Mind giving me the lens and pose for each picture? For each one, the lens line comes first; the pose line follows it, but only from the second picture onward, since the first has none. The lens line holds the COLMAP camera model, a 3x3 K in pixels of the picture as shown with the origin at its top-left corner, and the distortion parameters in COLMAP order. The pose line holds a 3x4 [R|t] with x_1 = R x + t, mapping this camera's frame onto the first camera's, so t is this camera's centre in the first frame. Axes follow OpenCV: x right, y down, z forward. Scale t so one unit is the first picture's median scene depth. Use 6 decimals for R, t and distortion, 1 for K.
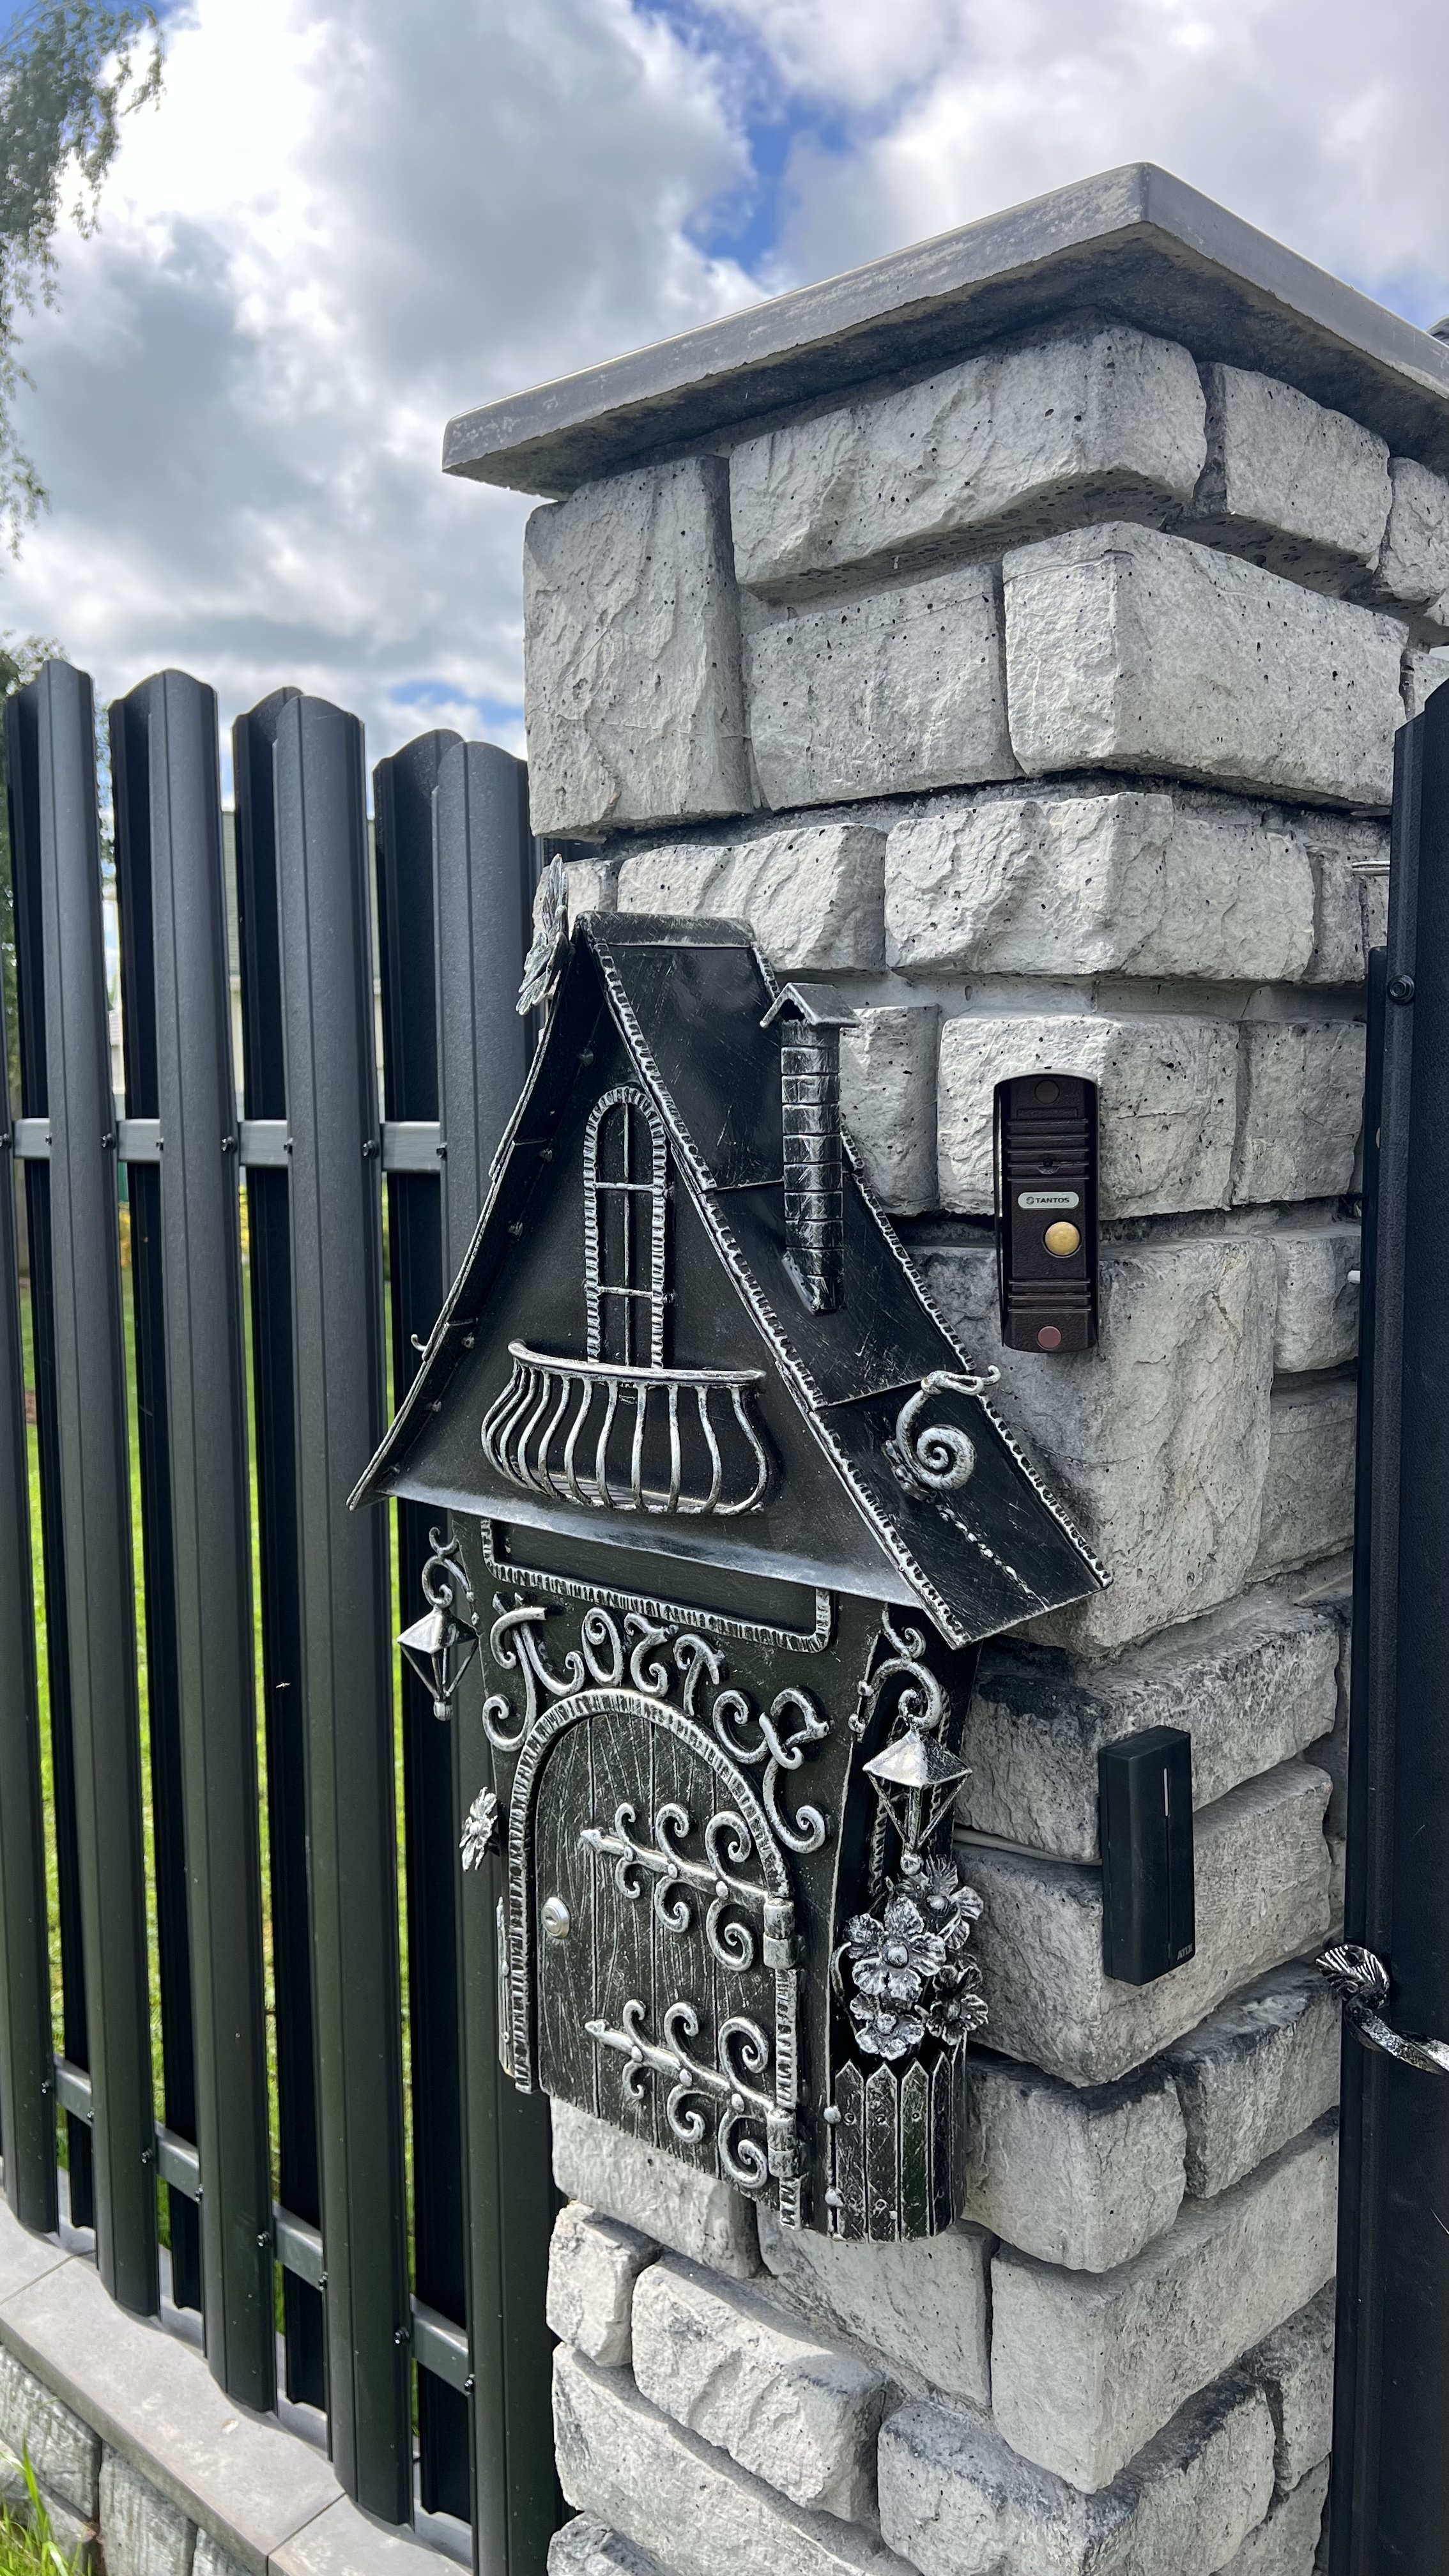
lens RADIAL K [[1946.0, 0, 730.3], [0, 1946.0, 1291.2], [0, 0, 1]] dist [0.057663, -0.079828]
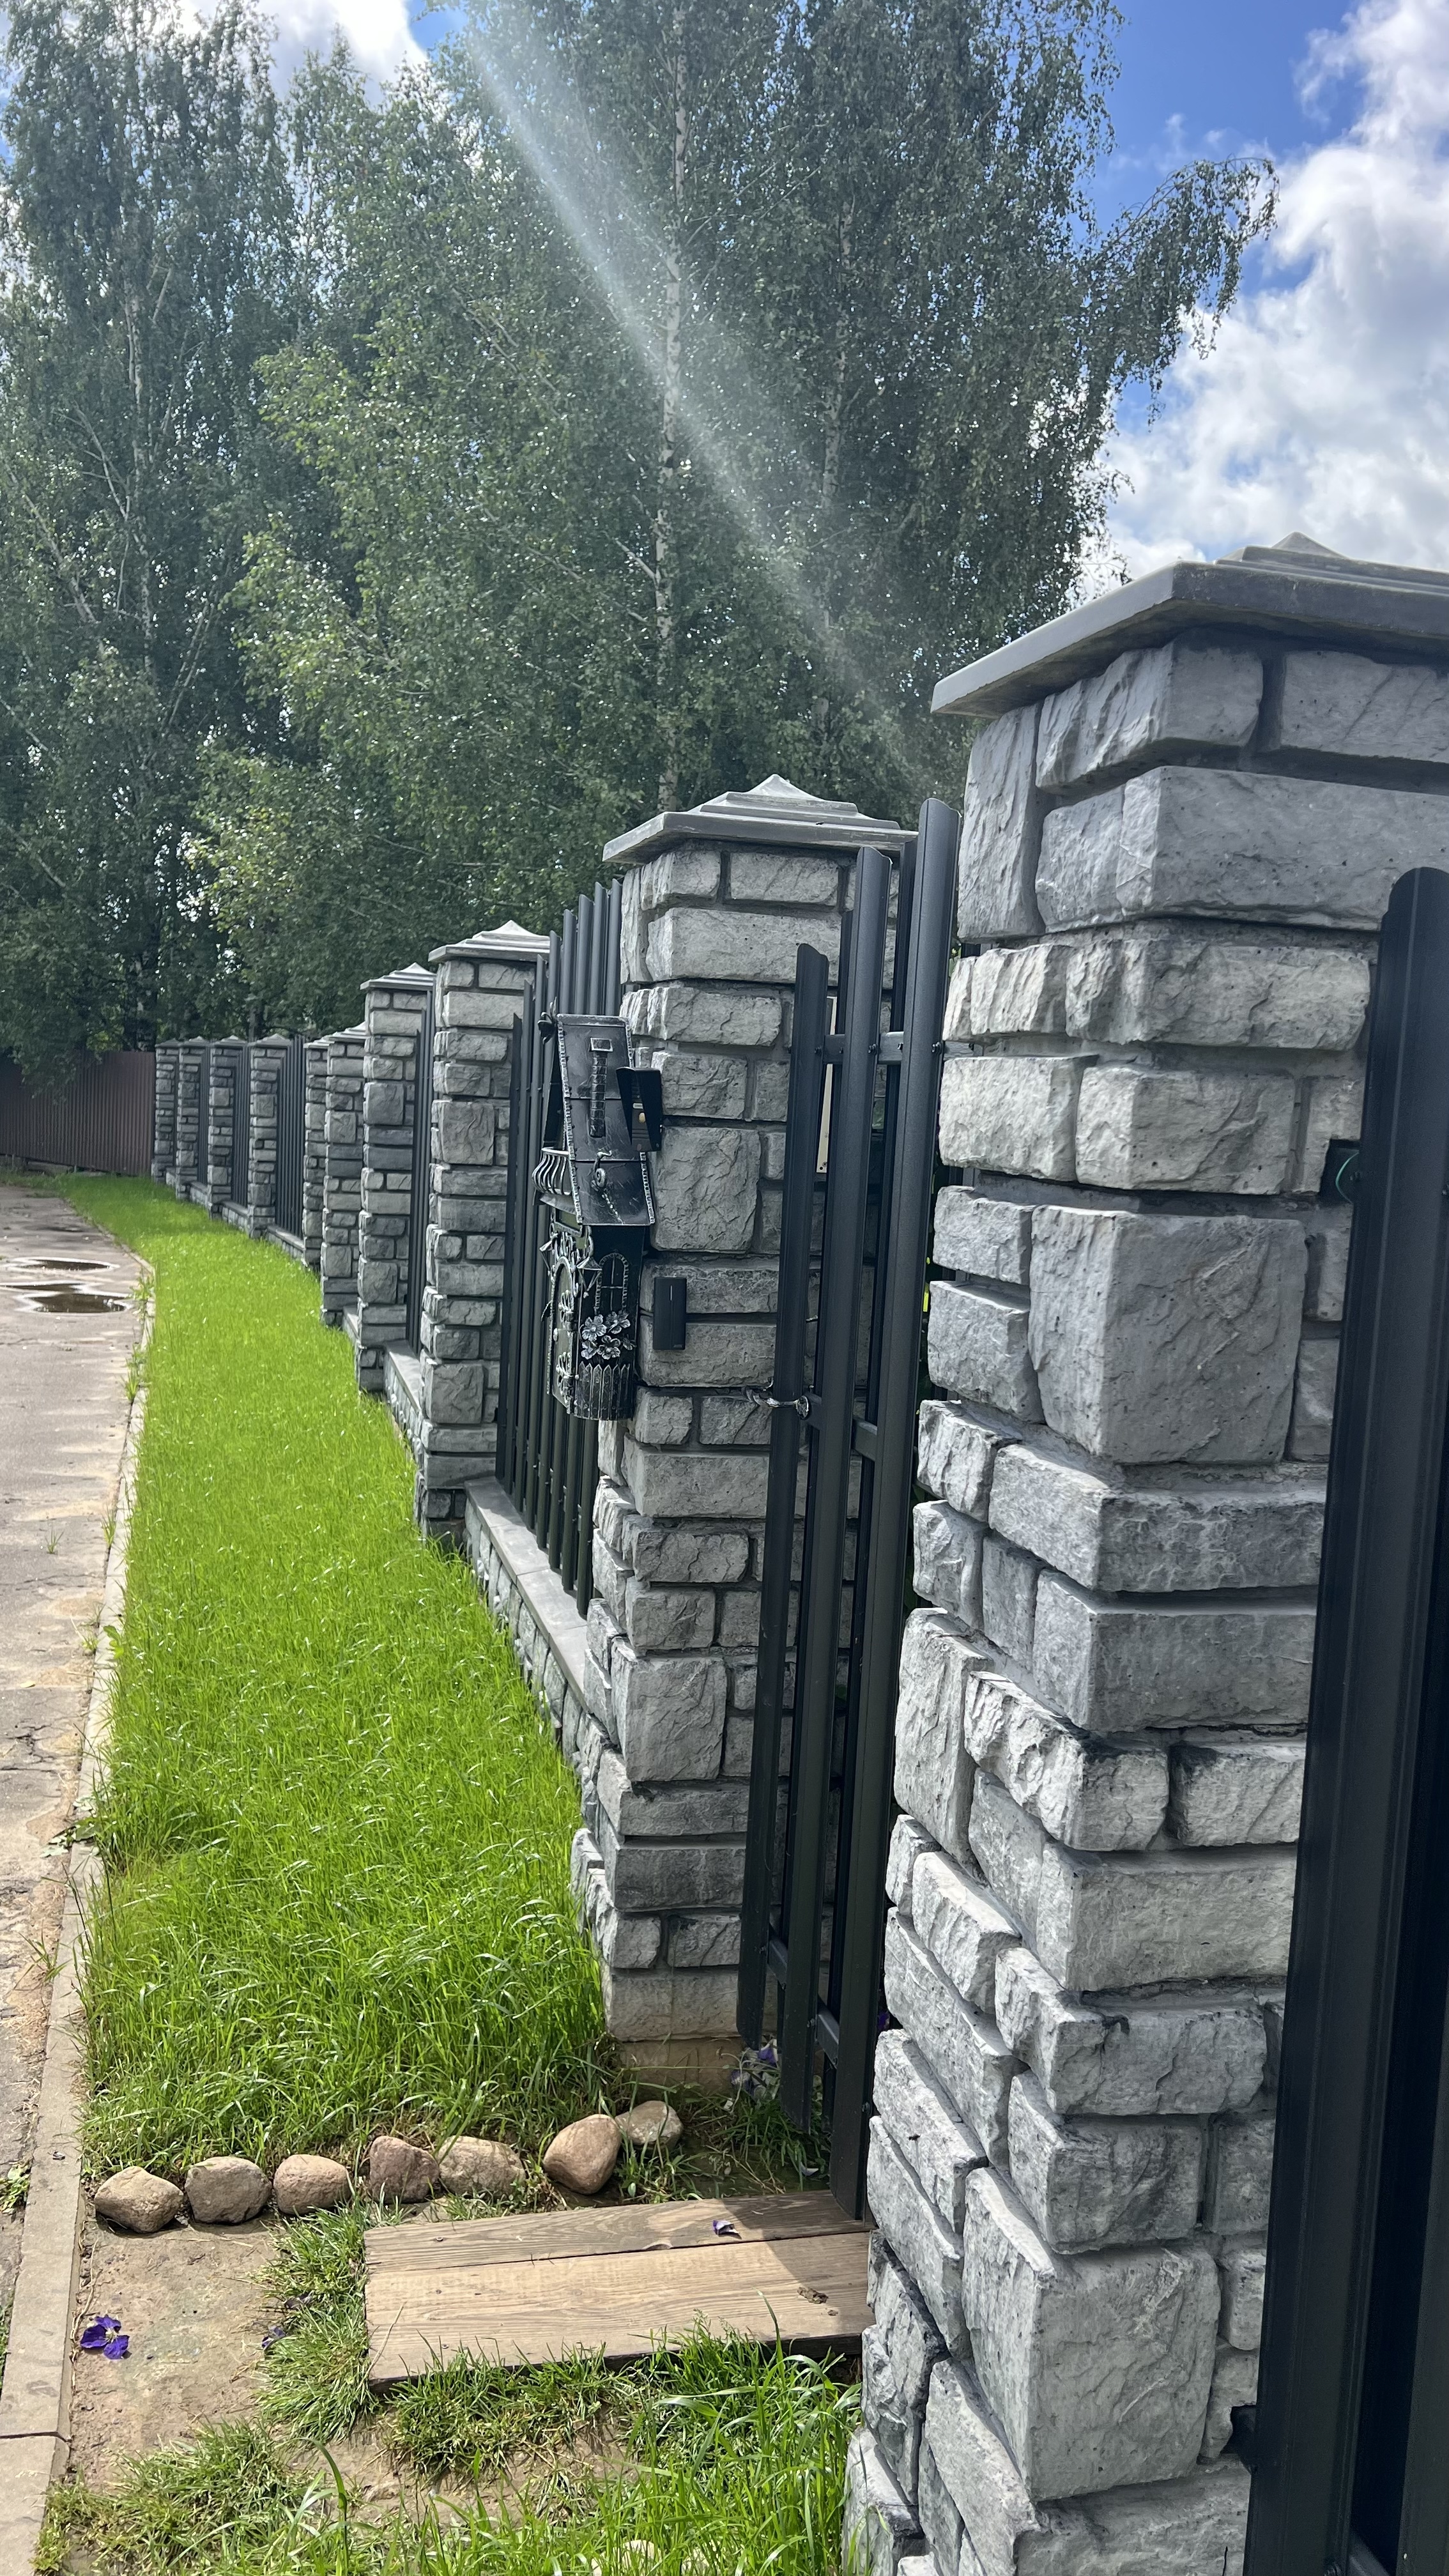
lens RADIAL K [[1946.0, 0, 740.0], [0, 1946.0, 1289.8], [0, 0, 1]] dist [0.057663, -0.079828]
pose [[0.847315, 0.109221, -0.519739, 1.912682], [-0.116833, 0.992985, 0.018203, 0.171241], [0.518081, 0.045299, 0.854131, -1.624333]]
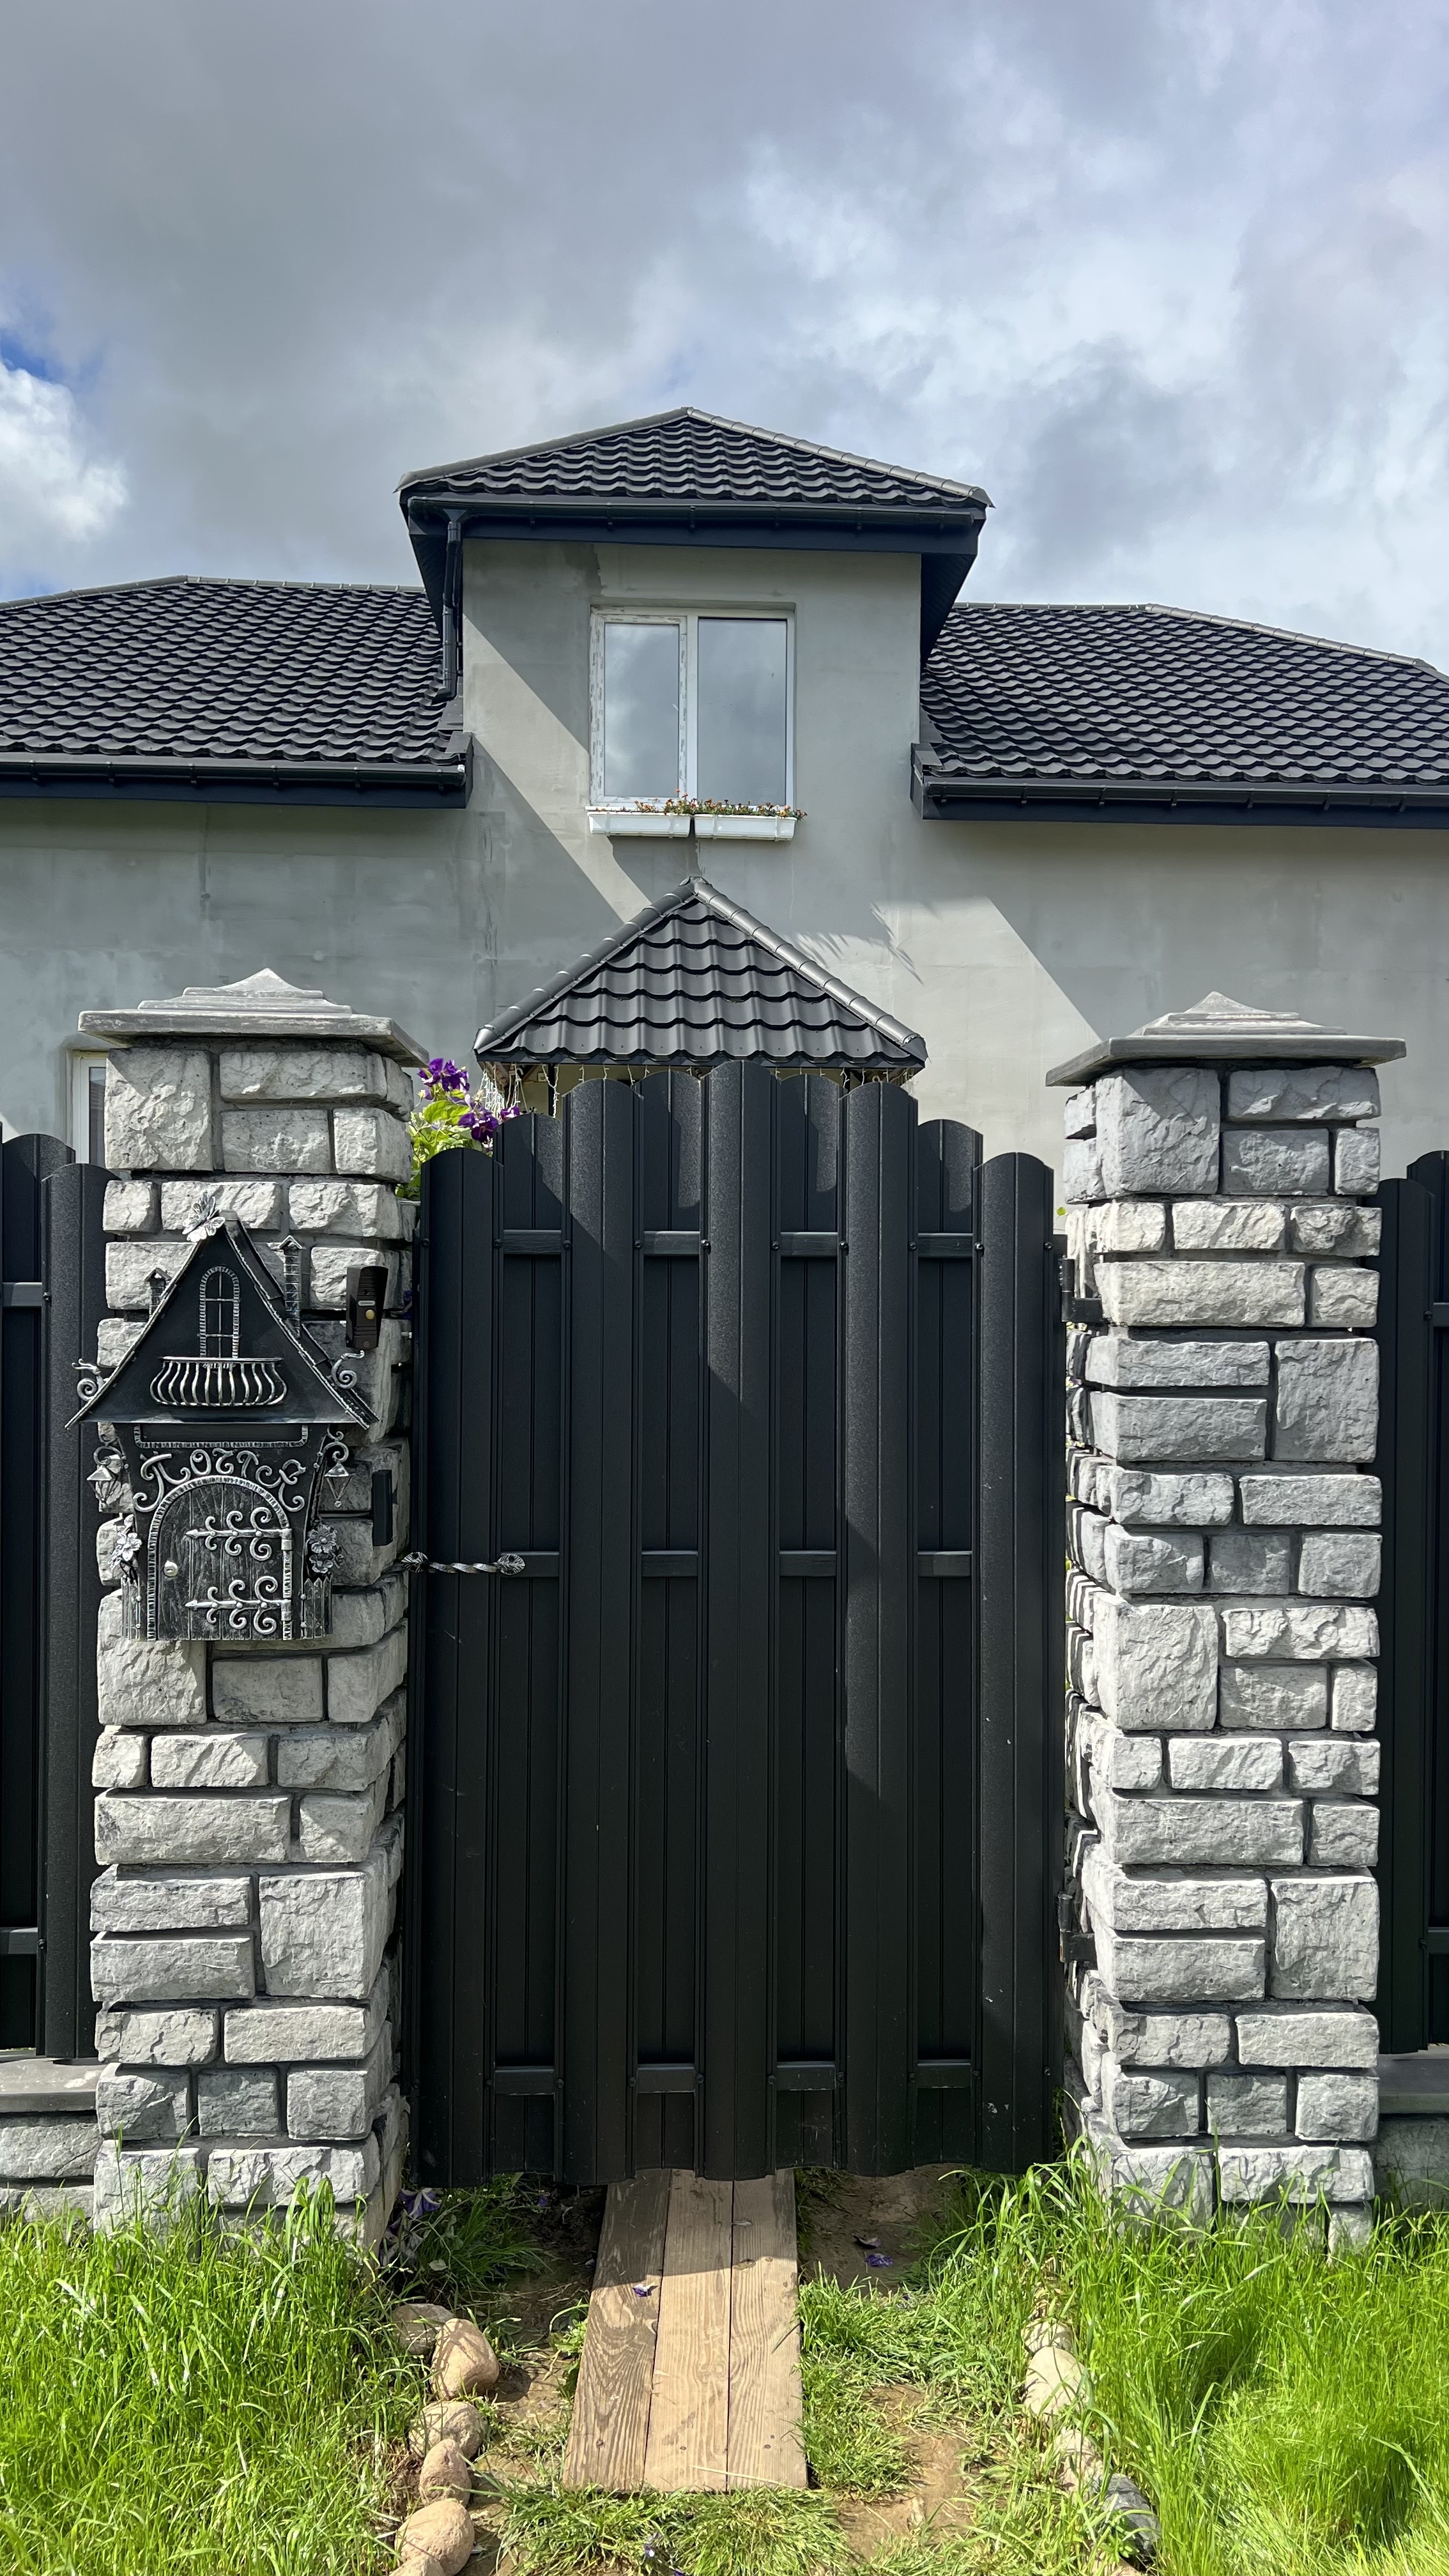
lens RADIAL K [[1946.0, 0, 768.7], [0, 1946.0, 1296.5], [0, 0, 1]] dist [0.057663, -0.079828]
pose [[0.693098, 0.010873, 0.720762, -1.610662], [0.060524, 0.995478, -0.073219, 0.207976], [-0.718298, 0.094371, 0.689305, -1.647439]]
